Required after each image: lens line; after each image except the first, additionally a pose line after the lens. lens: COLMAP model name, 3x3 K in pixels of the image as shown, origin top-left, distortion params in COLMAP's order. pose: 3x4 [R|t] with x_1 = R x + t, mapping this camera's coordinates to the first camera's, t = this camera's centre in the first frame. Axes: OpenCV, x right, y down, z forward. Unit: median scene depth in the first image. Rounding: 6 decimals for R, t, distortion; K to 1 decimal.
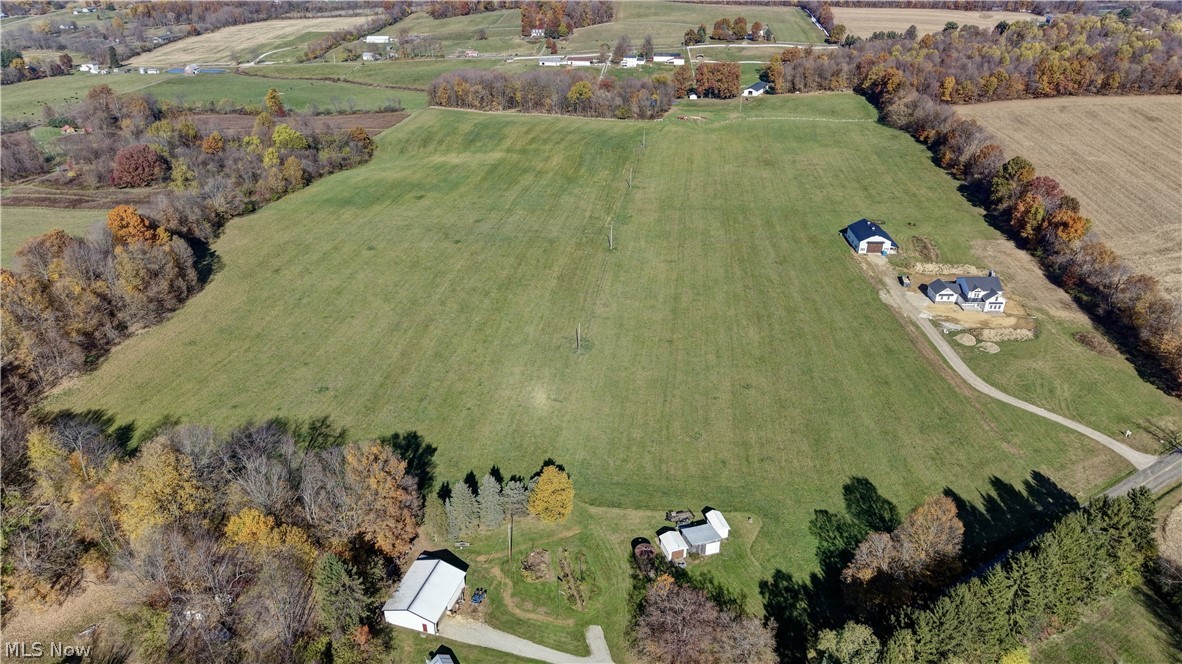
lens RADIAL K [[762.1, 0, 591.0], [0, 762.1, 332.0], [0, 0, 1]] dist [0.023505, -0.033719]
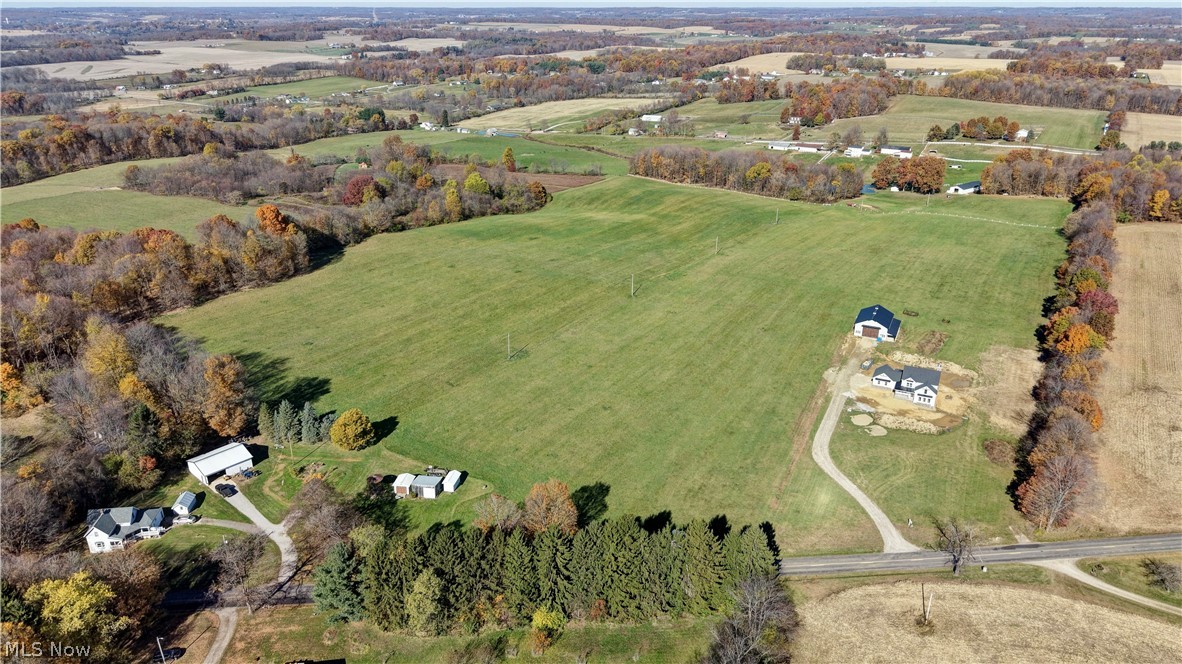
lens RADIAL K [[762.1, 0, 591.0], [0, 762.1, 332.0], [0, 0, 1]] dist [0.023505, -0.033719]
pose [[0.908107, 0.166709, -0.384122, 0.160671], [-0.205036, 0.976866, -0.060769, 0.009296], [0.365105, 0.133943, 0.921280, -0.018584]]
